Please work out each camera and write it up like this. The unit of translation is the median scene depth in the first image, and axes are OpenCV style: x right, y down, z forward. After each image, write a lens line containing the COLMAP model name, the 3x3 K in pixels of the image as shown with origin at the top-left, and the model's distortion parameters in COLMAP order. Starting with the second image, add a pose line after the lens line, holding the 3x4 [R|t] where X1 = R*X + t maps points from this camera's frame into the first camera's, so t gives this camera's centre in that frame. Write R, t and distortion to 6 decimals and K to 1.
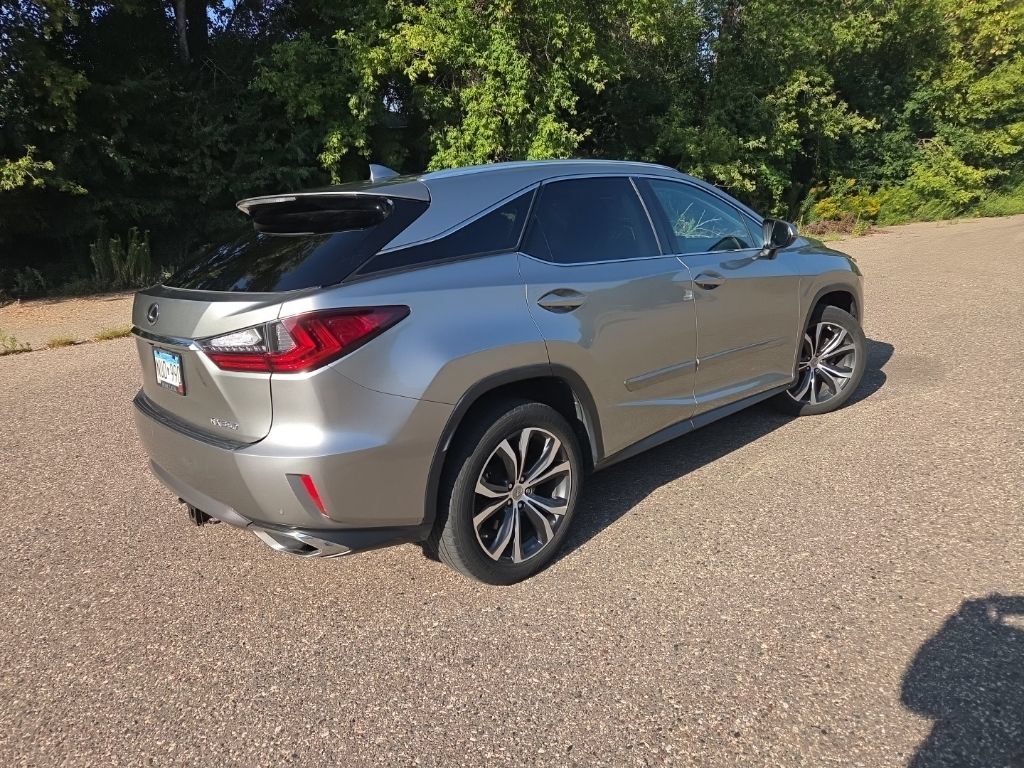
lens RADIAL K [[676.3, 0, 503.2], [0, 676.3, 385.5], [0, 0, 1]] dist [0.072077, -0.055659]
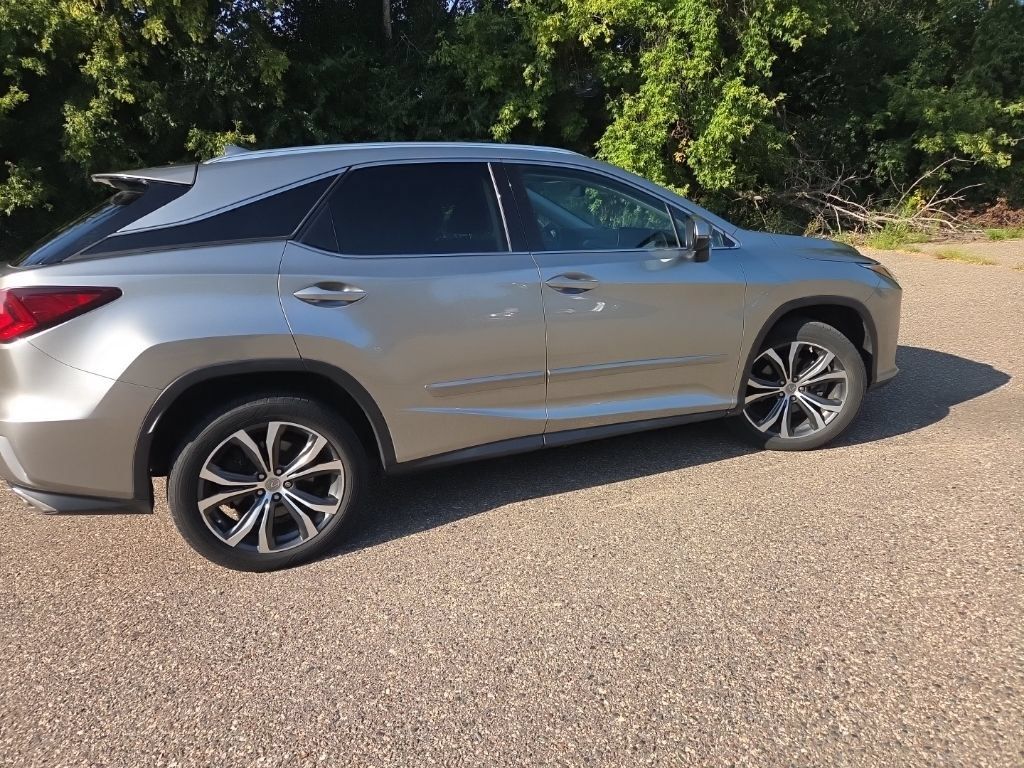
lens RADIAL K [[677.1, 0, 498.6], [0, 677.1, 395.2], [0, 0, 1]] dist [0.070199, -0.052711]
pose [[0.939742, 0.122348, -0.319243, 0.116287], [-0.105246, 0.991955, 0.070351, -0.014003], [0.325282, -0.032513, 0.945058, 0.030242]]
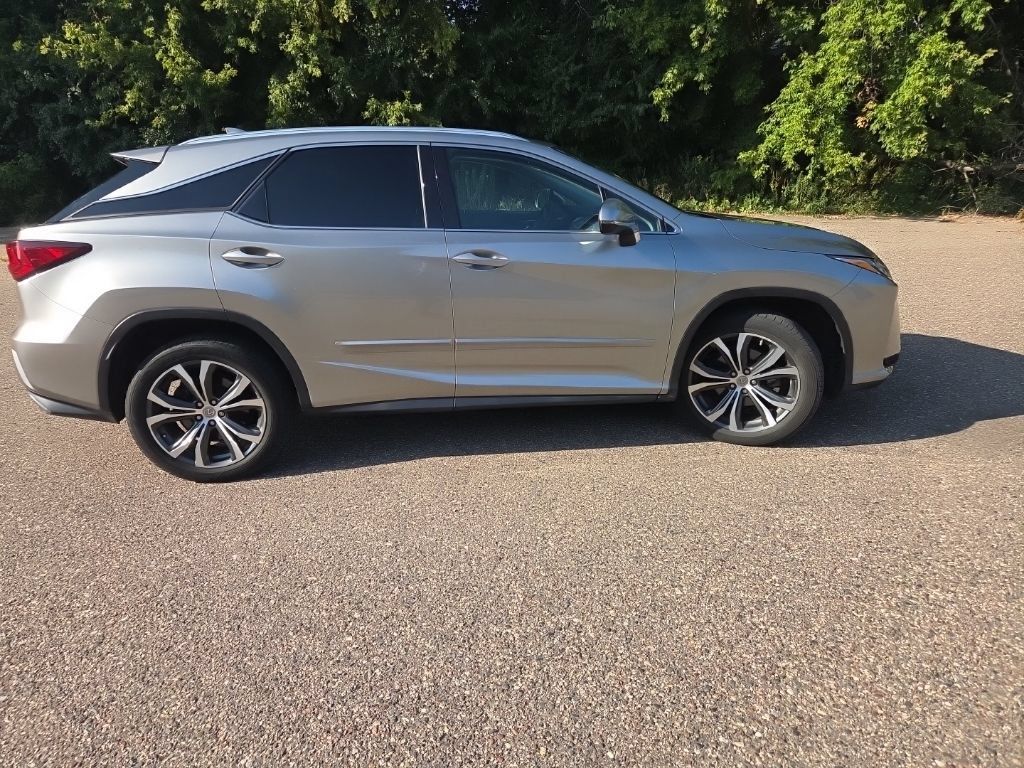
lens RADIAL K [[675.1, 0, 502.0], [0, 675.1, 378.3], [0, 0, 1]] dist [0.072352, -0.054741]
pose [[0.802550, 0.222590, -0.553505, 0.201012], [-0.175883, 0.974831, 0.137005, -0.028944], [0.570069, -0.012601, 0.821500, 0.054625]]
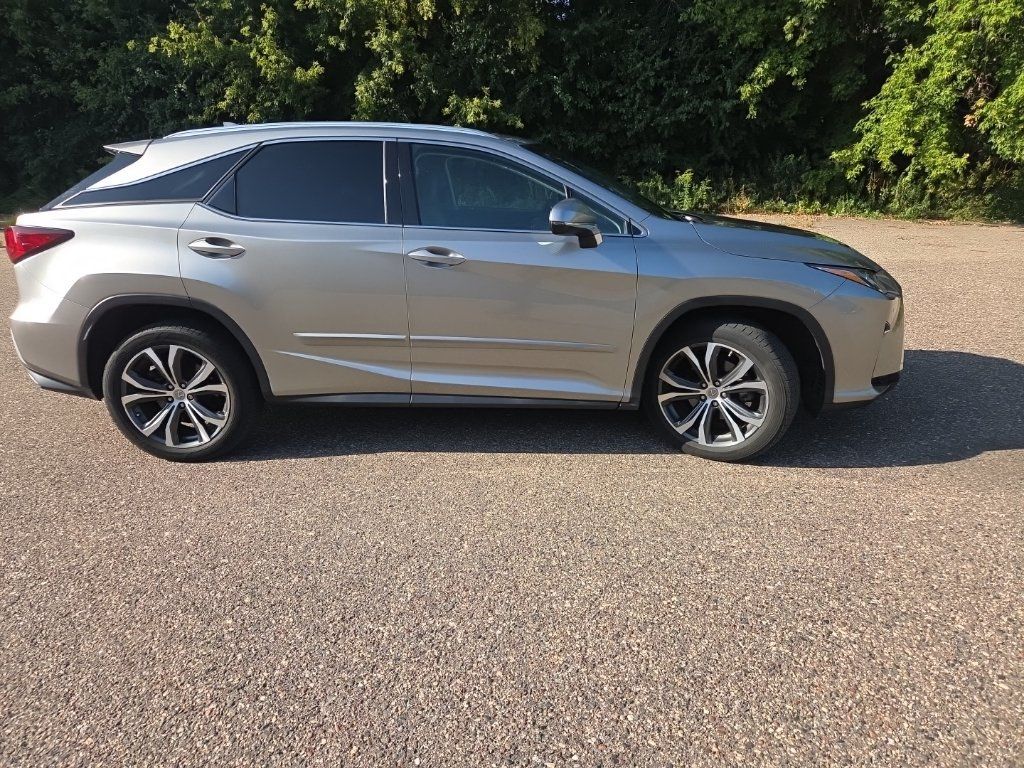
lens RADIAL K [[674.8, 0, 514.6], [0, 674.8, 383.0], [0, 0, 1]] dist [0.074288, -0.057116]
pose [[0.715645, 0.269066, -0.644559, 0.235214], [-0.208125, 0.963049, 0.170939, -0.038533], [0.666736, 0.011817, 0.745201, 0.084950]]
